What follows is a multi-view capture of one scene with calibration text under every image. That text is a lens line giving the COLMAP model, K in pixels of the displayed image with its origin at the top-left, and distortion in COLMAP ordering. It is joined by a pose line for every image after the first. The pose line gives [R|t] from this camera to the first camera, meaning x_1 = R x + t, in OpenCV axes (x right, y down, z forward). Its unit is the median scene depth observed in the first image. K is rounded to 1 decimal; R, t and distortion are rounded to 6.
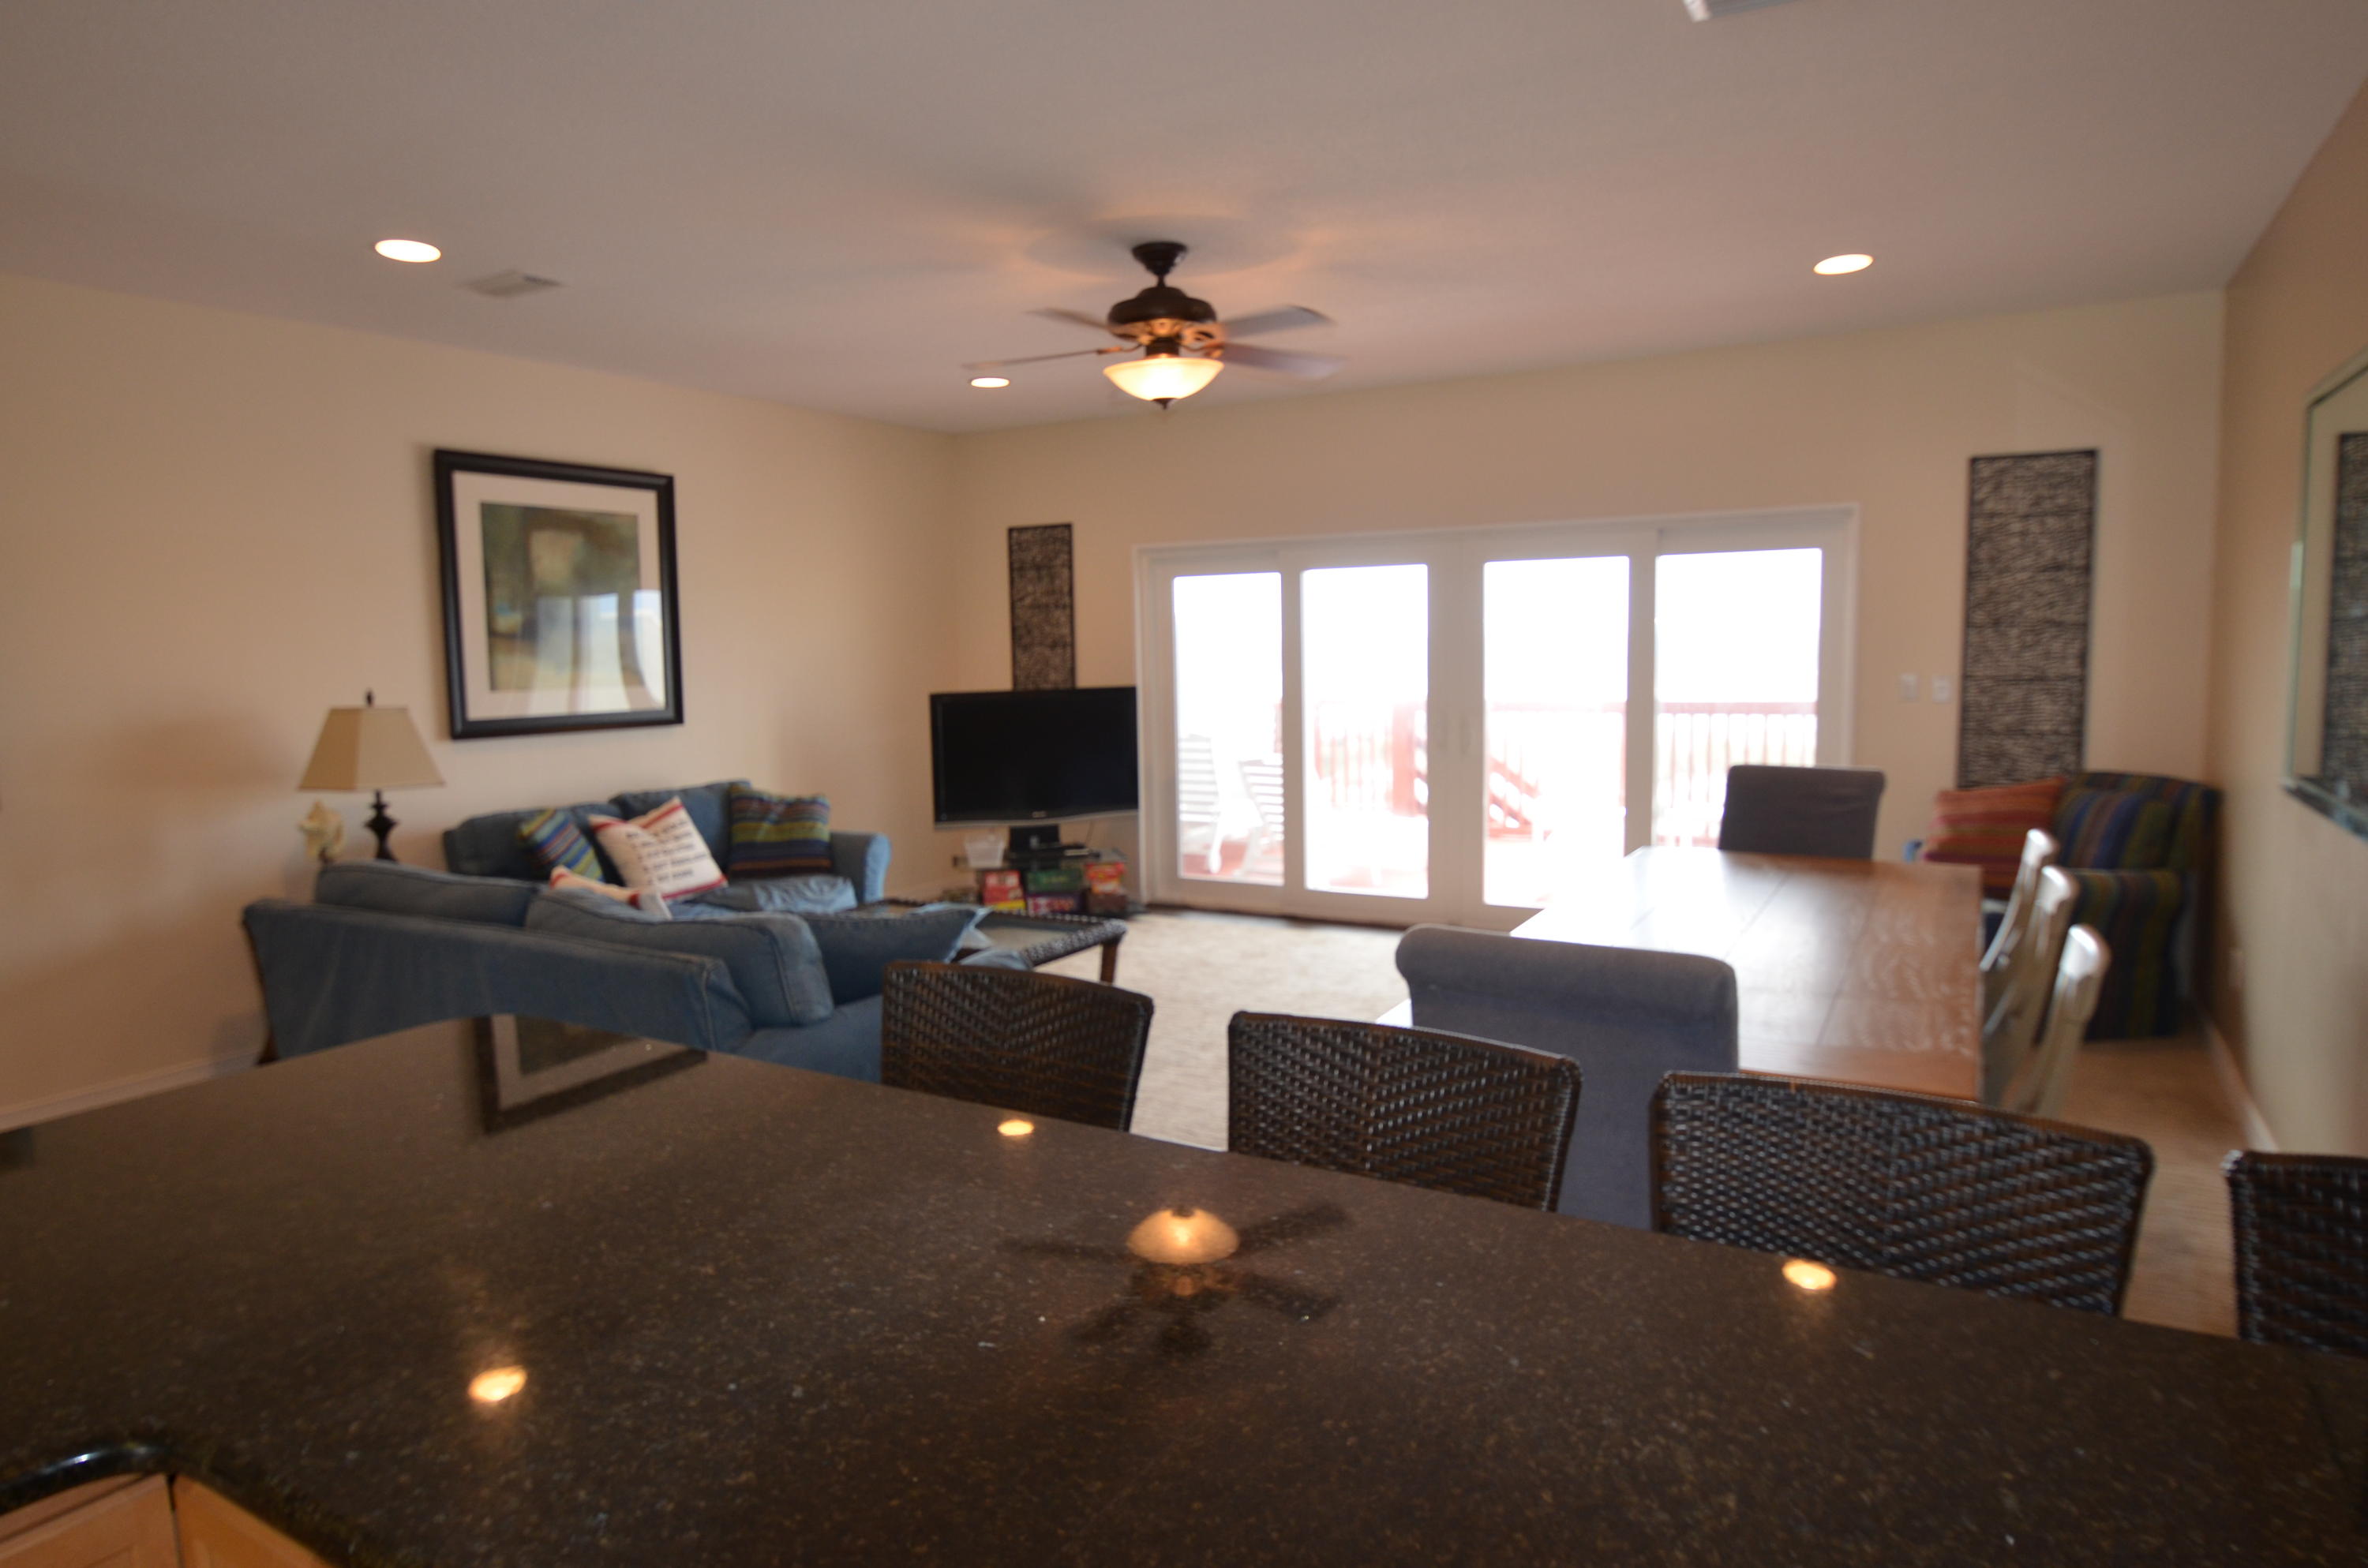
lens RADIAL K [[1402.8, 0, 1184.0], [0, 1402.8, 784.0], [0, 0, 1]] dist [-0.020504, -0.001352]
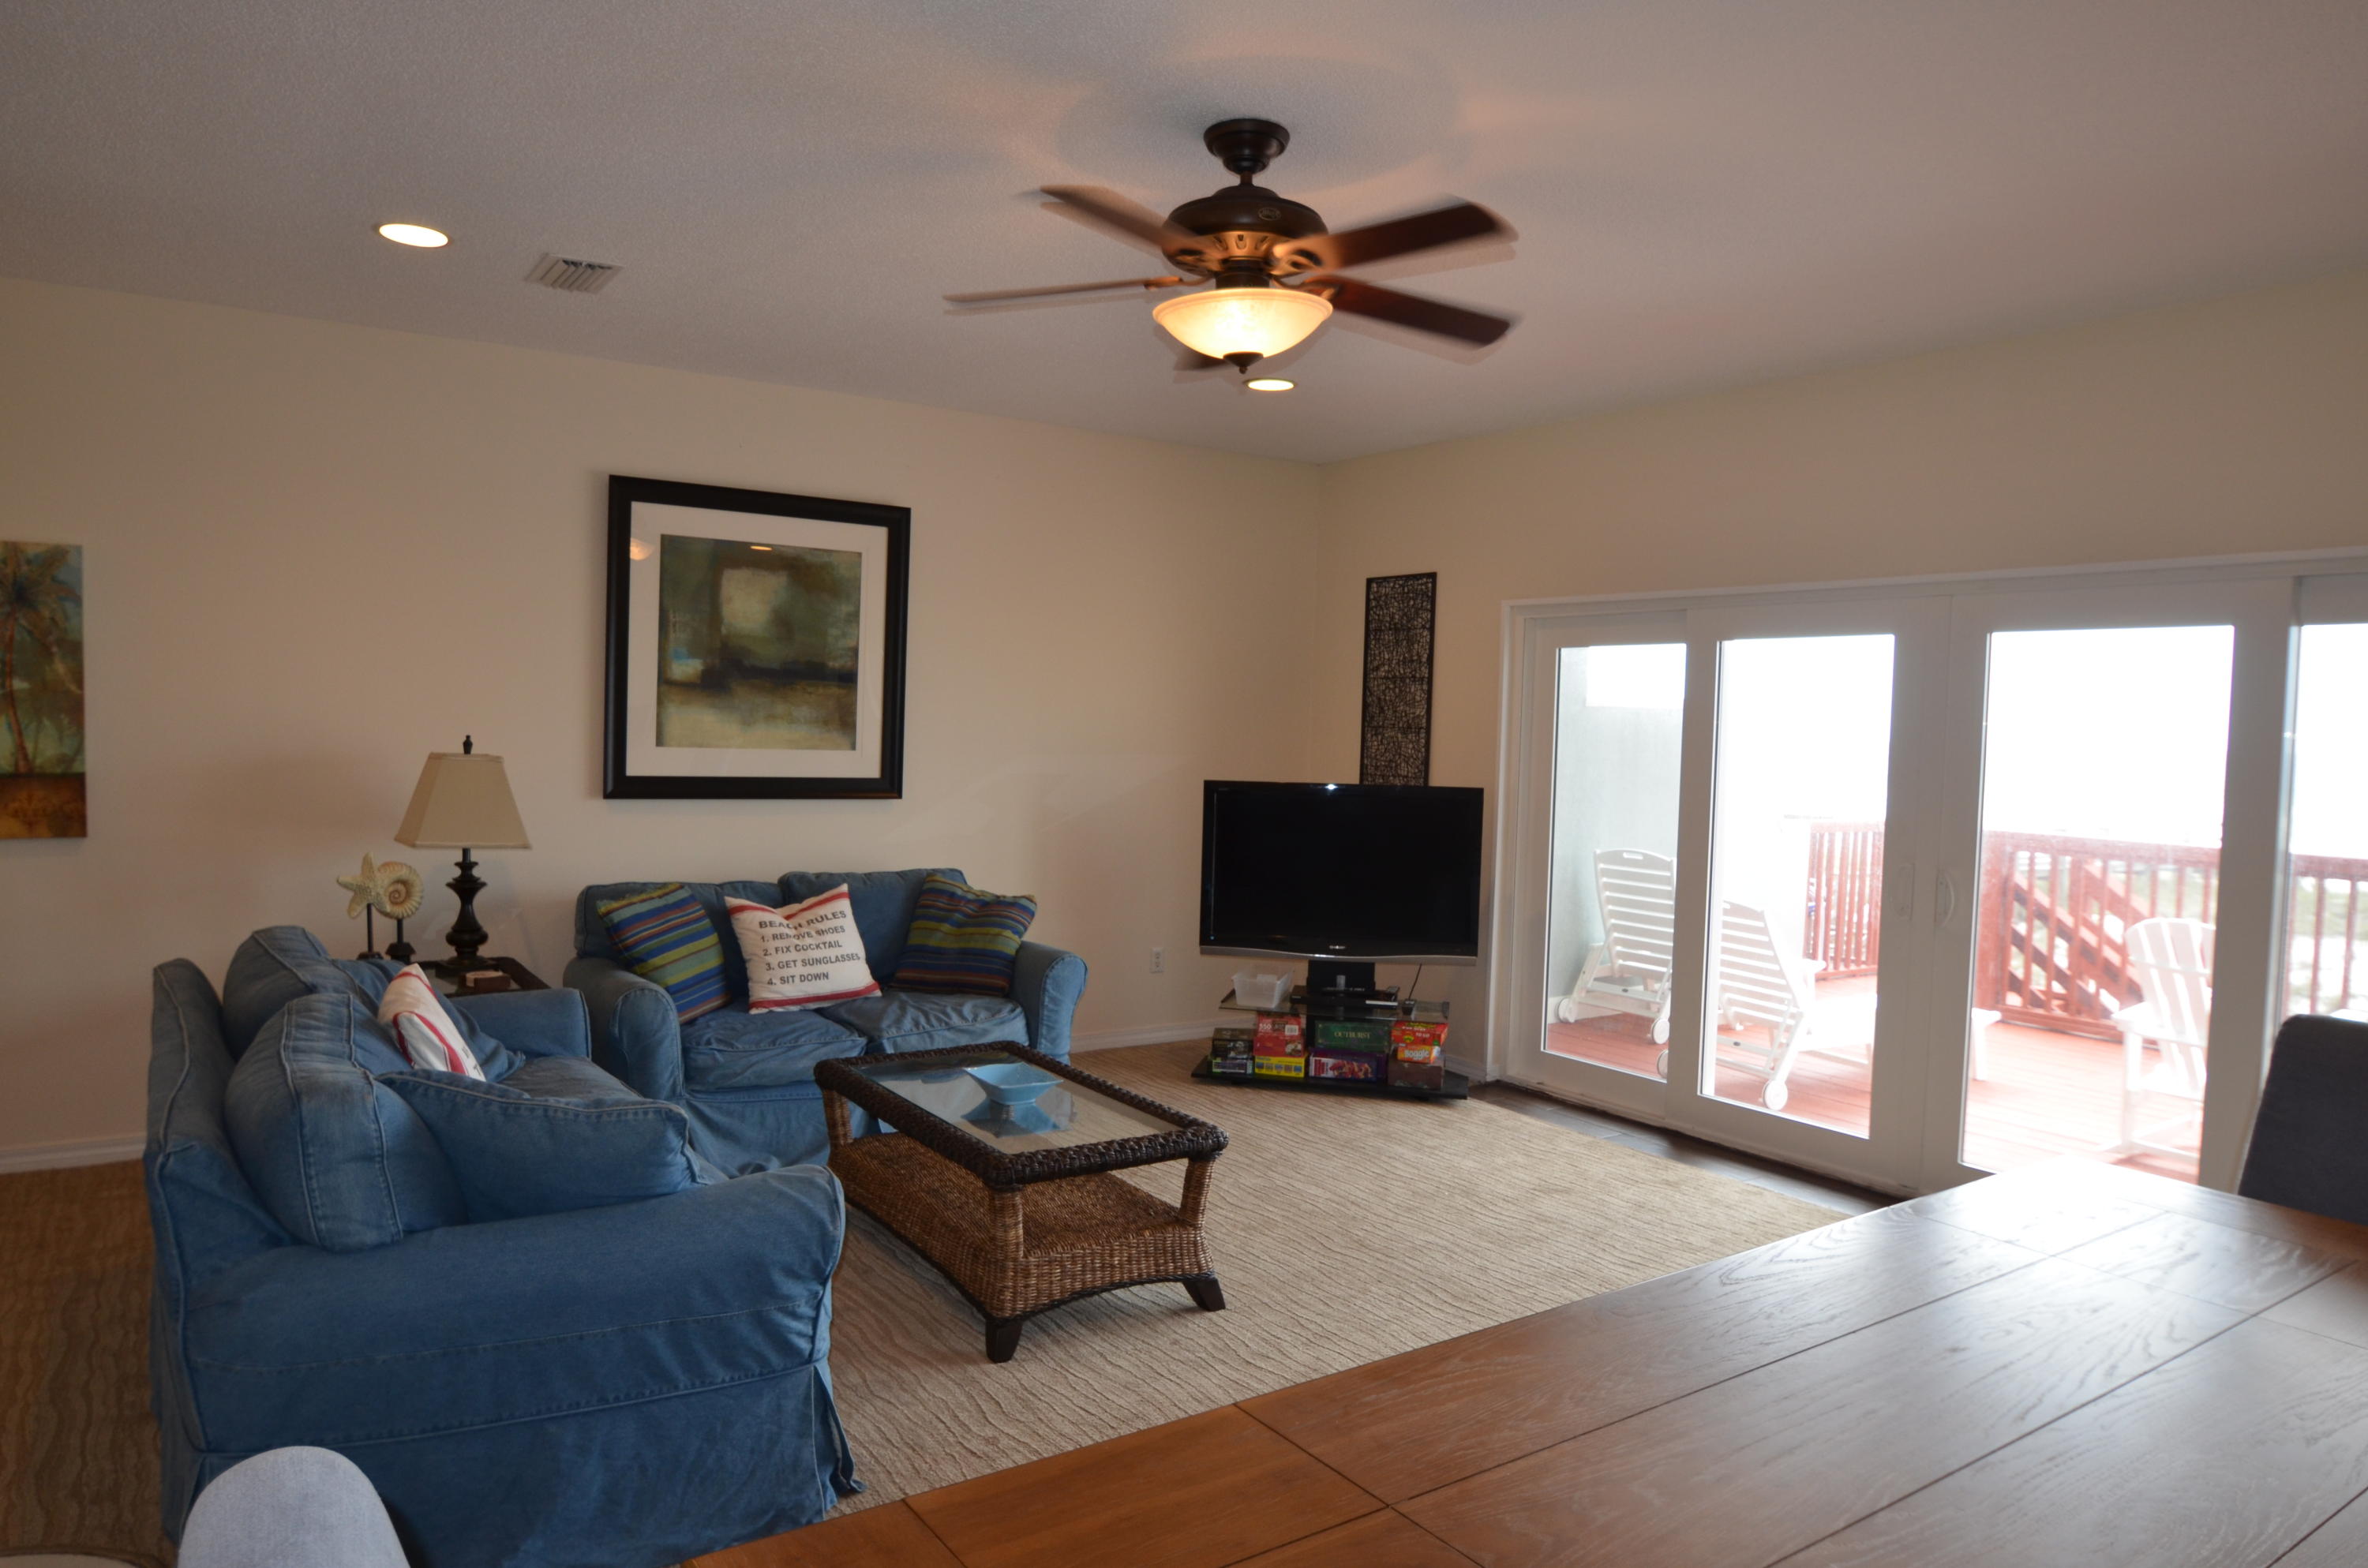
lens RADIAL K [[1496.5, 0, 1176.4], [0, 1496.5, 806.5], [0, 0, 1]] dist [-0.040106, -0.000104]
pose [[0.898236, 0.070606, -0.433805, 0.197966], [-0.090438, 0.995583, -0.025218, -0.031216], [0.430108, 0.061884, 0.900654, 0.265772]]
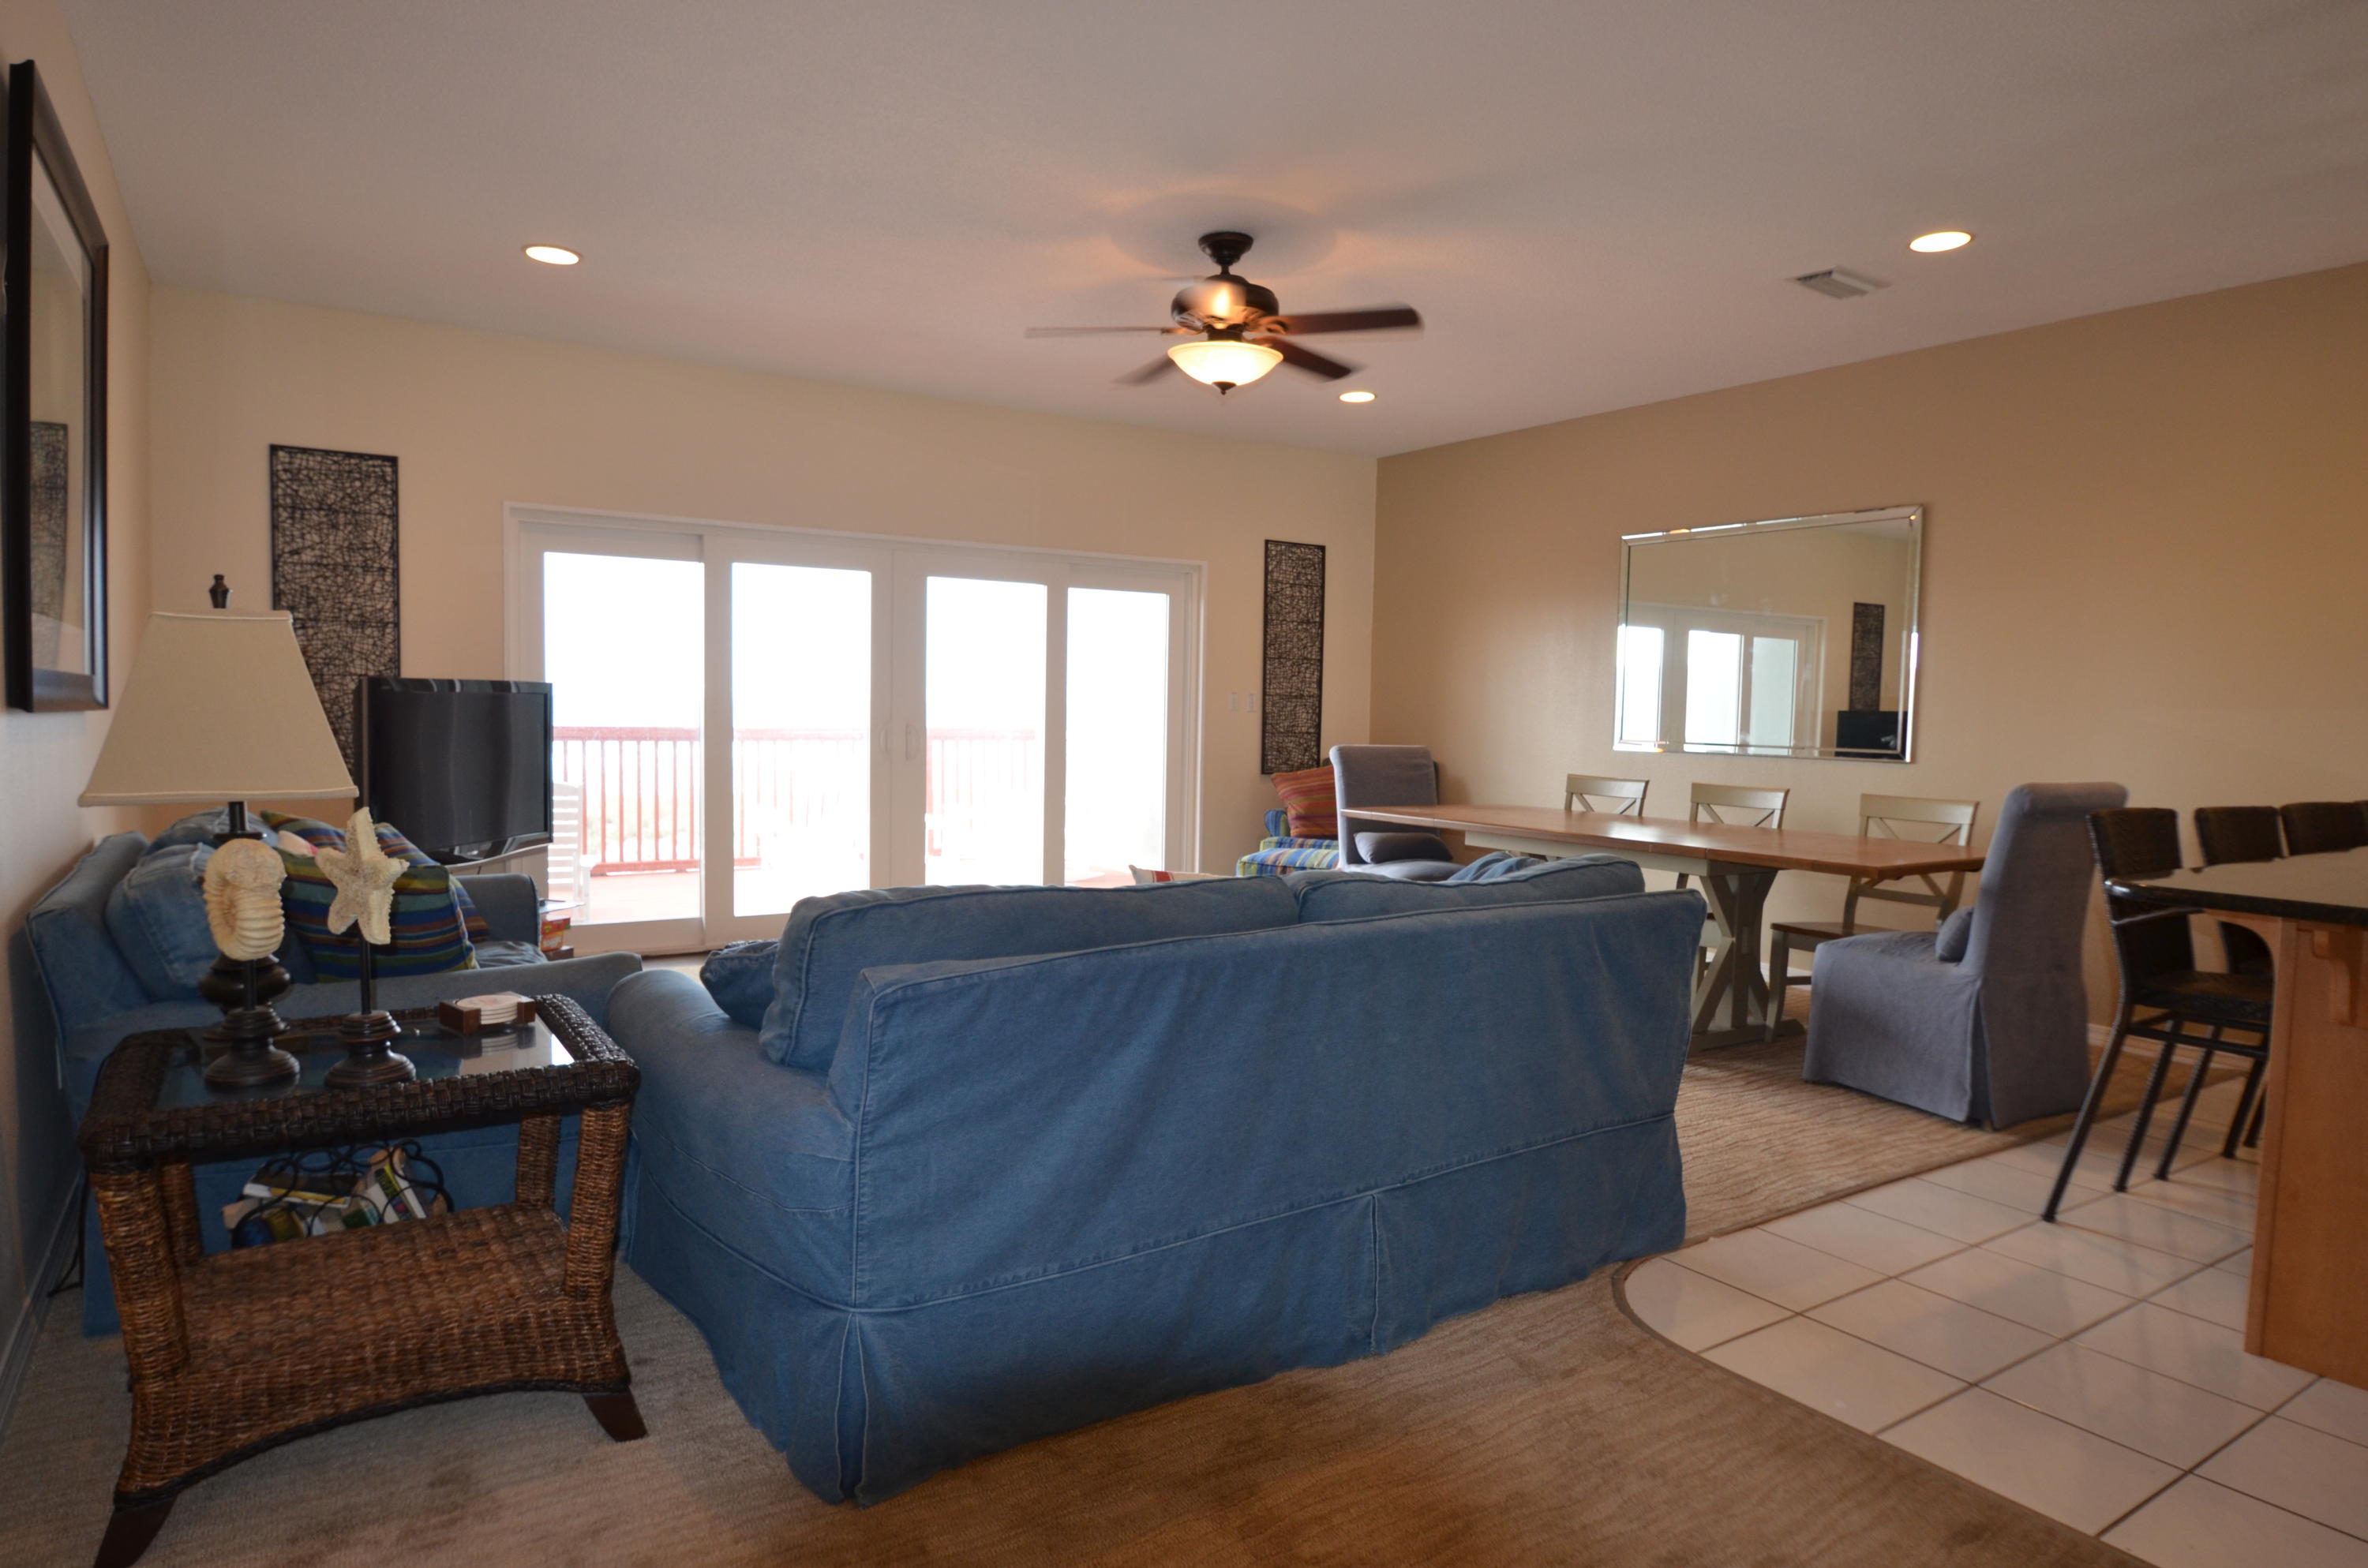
lens RADIAL K [[1357.8, 0, 1184.0], [0, 1357.8, 784.0], [0, 0, 1]] dist [-0.001781, -0.000333]
pose [[0.450064, -0.023963, 0.892675, -0.664033], [0.067111, 0.997721, -0.007052, 0.017129], [-0.890471, 0.063082, 0.450646, 0.430257]]
